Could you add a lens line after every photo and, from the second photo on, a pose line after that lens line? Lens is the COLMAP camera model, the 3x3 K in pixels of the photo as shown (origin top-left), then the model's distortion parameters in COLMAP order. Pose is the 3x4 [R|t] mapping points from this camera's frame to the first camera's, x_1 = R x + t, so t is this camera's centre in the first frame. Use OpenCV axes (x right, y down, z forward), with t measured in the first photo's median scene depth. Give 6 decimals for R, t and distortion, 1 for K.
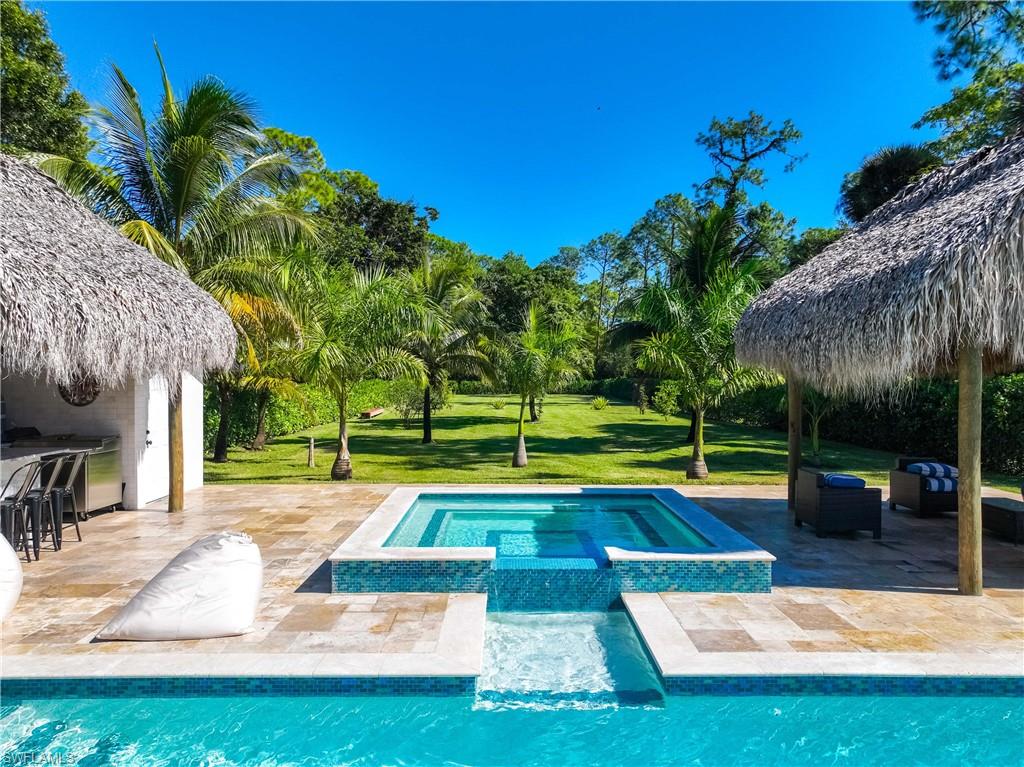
lens RADIAL K [[722.1, 0, 514.2], [0, 722.1, 381.4], [0, 0, 1]] dist [-0.002818, 0.017510]
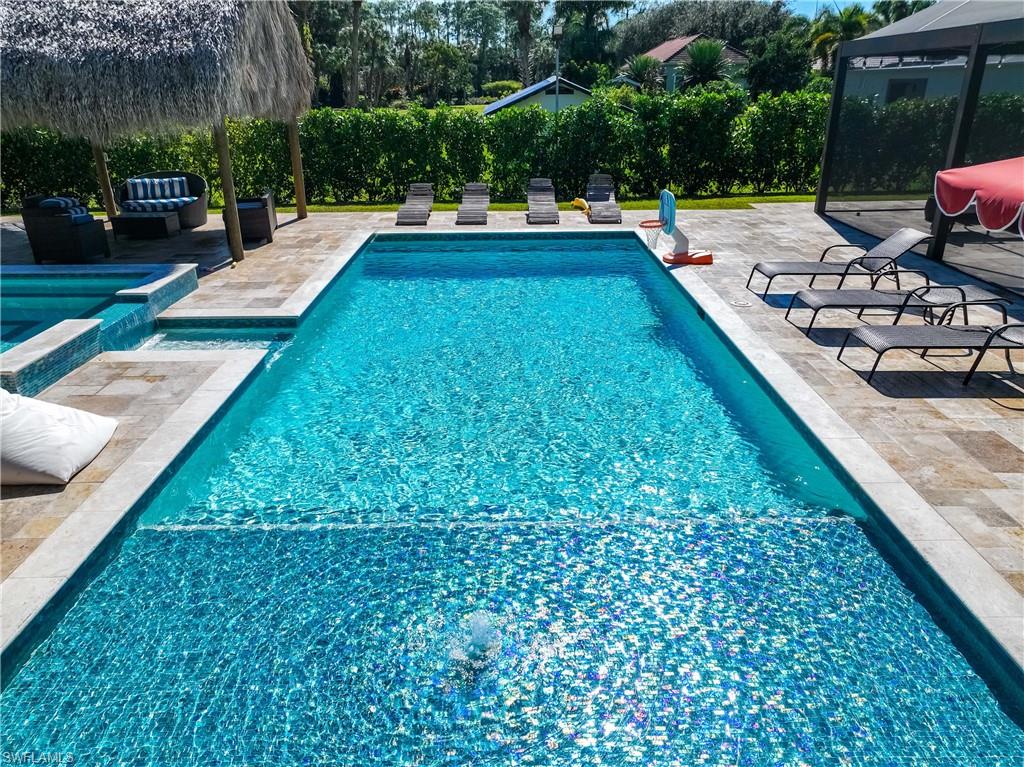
lens RADIAL K [[722.1, 0, 511.9], [0, 722.1, 383.4], [0, 0, 1]] dist [-0.002818, 0.017510]
pose [[0.007557, -0.389422, 0.921028, -1.280792], [0.011686, 0.921026, 0.389325, -0.125152], [-0.999903, 0.007822, 0.011511, 0.353820]]
